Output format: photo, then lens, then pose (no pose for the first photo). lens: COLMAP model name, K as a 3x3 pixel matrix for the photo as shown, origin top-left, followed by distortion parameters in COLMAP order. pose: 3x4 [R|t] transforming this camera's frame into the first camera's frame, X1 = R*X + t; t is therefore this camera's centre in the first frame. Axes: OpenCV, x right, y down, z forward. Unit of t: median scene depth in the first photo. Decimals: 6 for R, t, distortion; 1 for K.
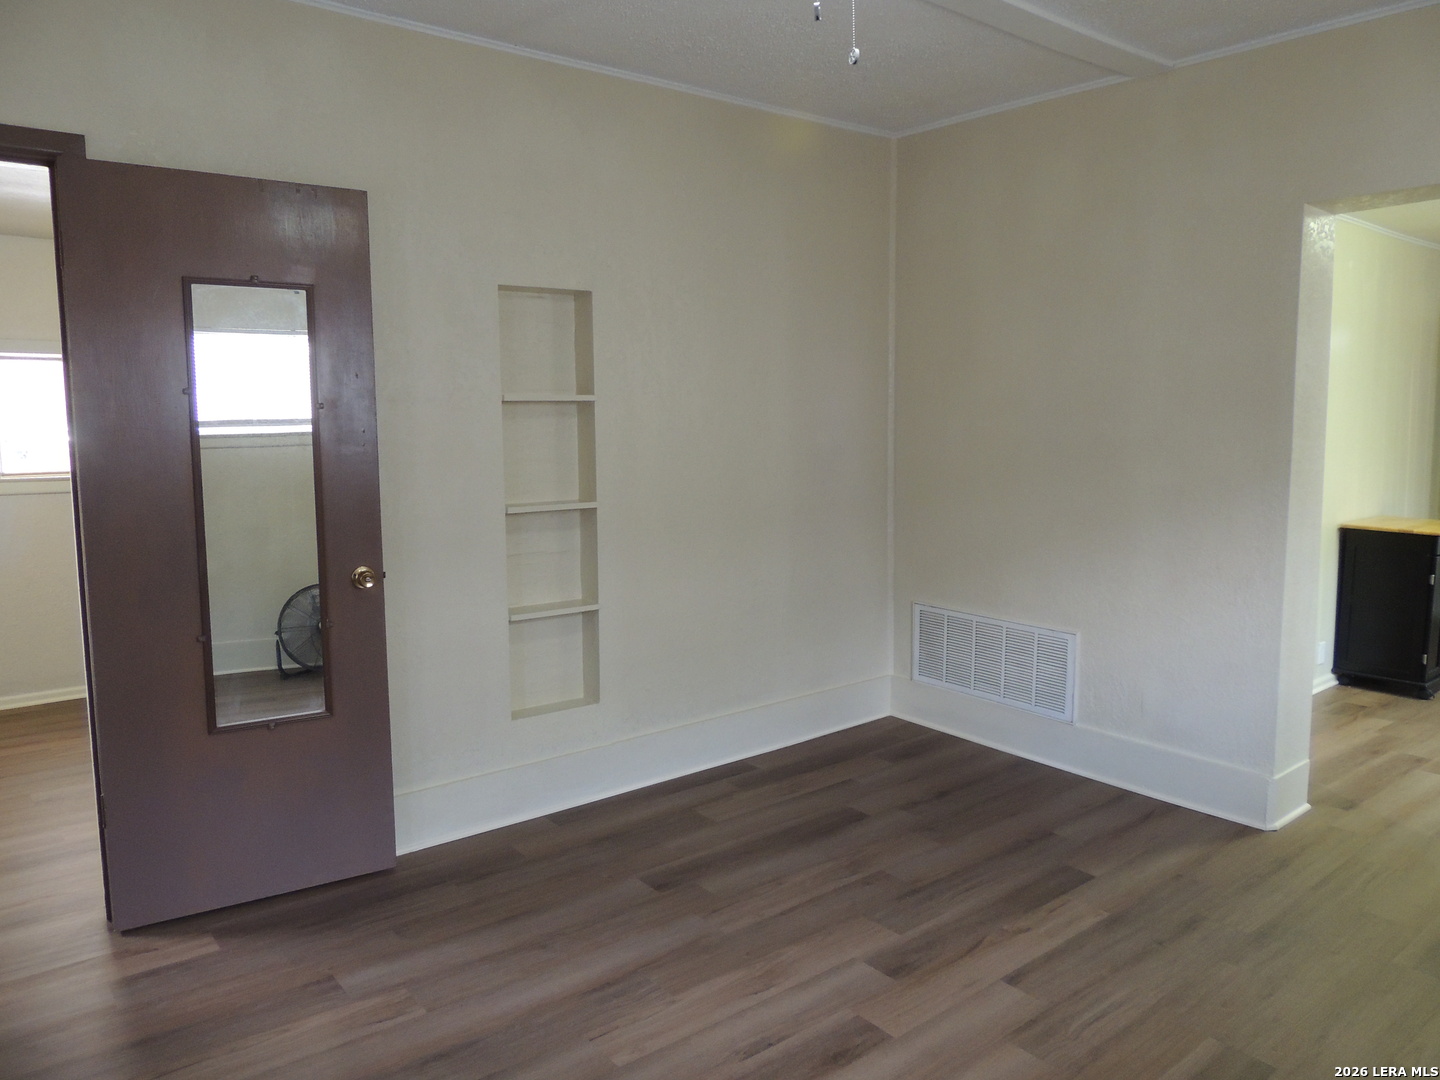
lens RADIAL K [[1027.7, 0, 720.0], [0, 1027.7, 540.0], [0, 0, 1]] dist [-0.000946, -0.040637]
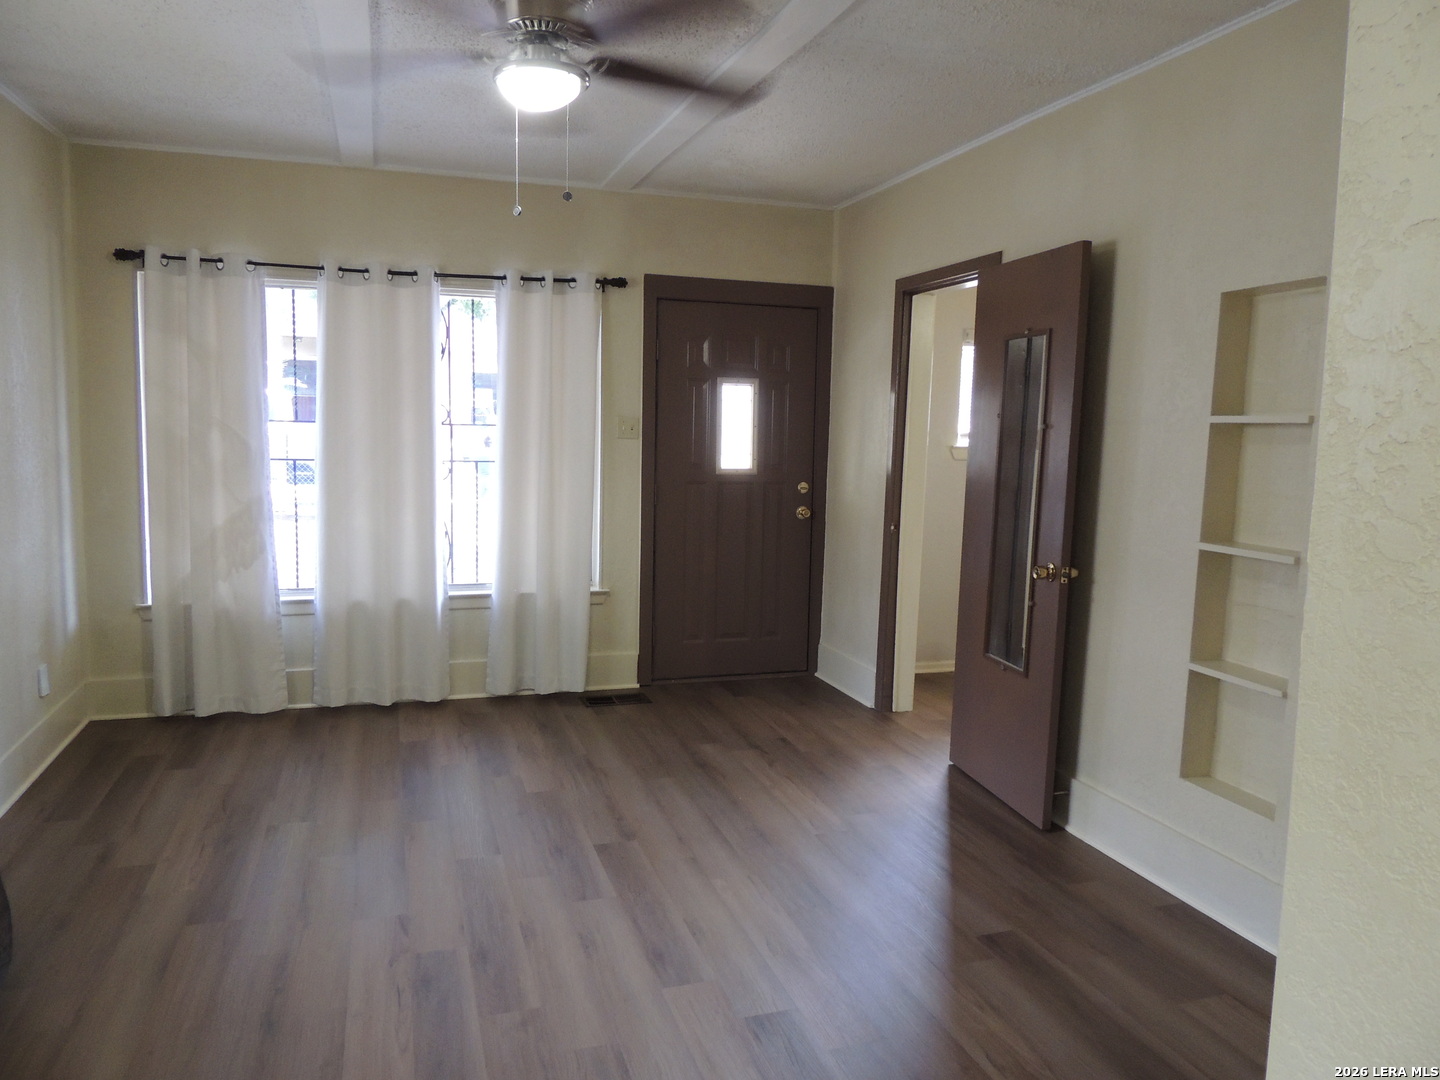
lens RADIAL K [[1027.7, 0, 720.0], [0, 1027.7, 540.0], [0, 0, 1]] dist [-0.000946, -0.040637]
pose [[-0.359947, 0.099214, -0.927682, 0.849494], [-0.133782, 0.978565, 0.156564, -0.128740], [0.923331, 0.180462, -0.338959, 1.013755]]
